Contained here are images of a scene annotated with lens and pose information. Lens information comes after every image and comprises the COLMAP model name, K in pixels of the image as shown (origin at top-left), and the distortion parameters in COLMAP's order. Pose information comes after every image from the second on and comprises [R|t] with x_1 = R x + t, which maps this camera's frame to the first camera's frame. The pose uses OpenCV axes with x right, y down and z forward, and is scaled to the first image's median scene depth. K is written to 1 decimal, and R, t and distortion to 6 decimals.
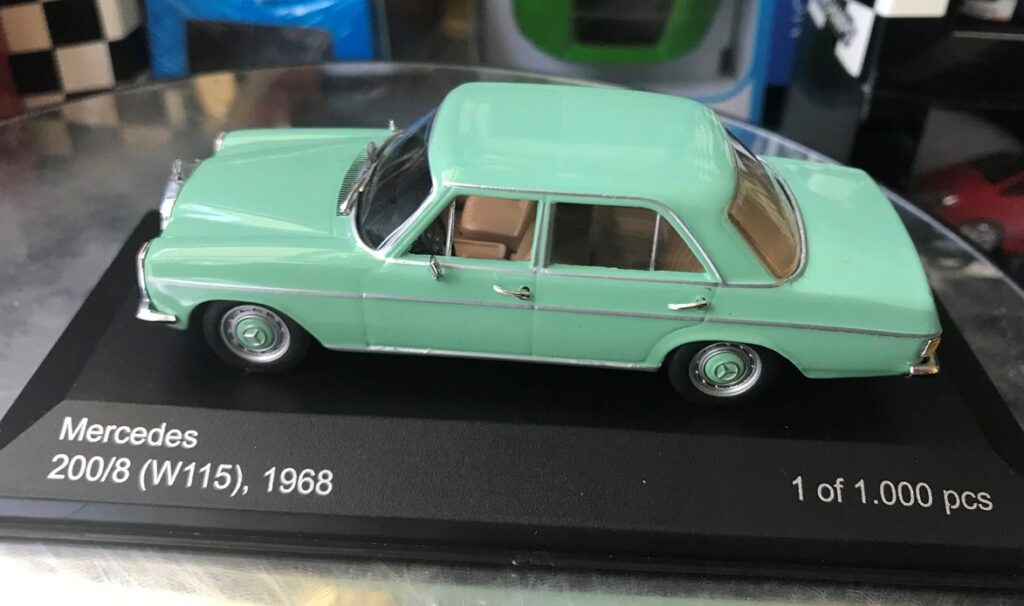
lens RADIAL K [[847.6, 0, 517.1], [0, 847.6, 306.1], [0, 0, 1]] dist [0.033661, -0.002728]
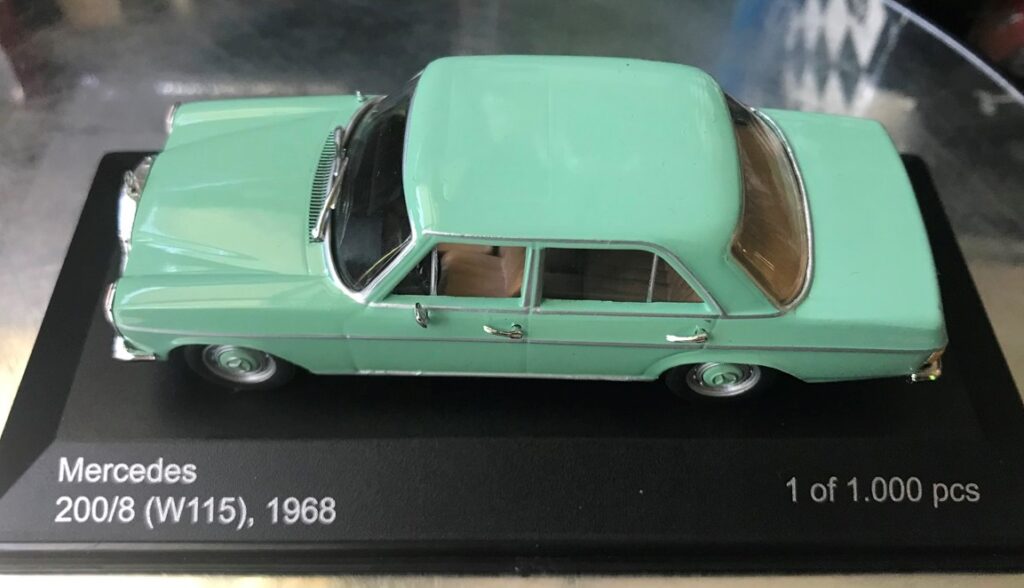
lens RADIAL K [[866.4, 0, 518.2], [0, 866.4, 294.7], [0, 0, 1]] dist [0.028466, -0.001933]
pose [[0.999037, -0.043875, 0.000829, 0.011892], [0.041800, 0.957190, 0.286427, -0.323700], [-0.013361, -0.286116, 0.958102, 0.073132]]
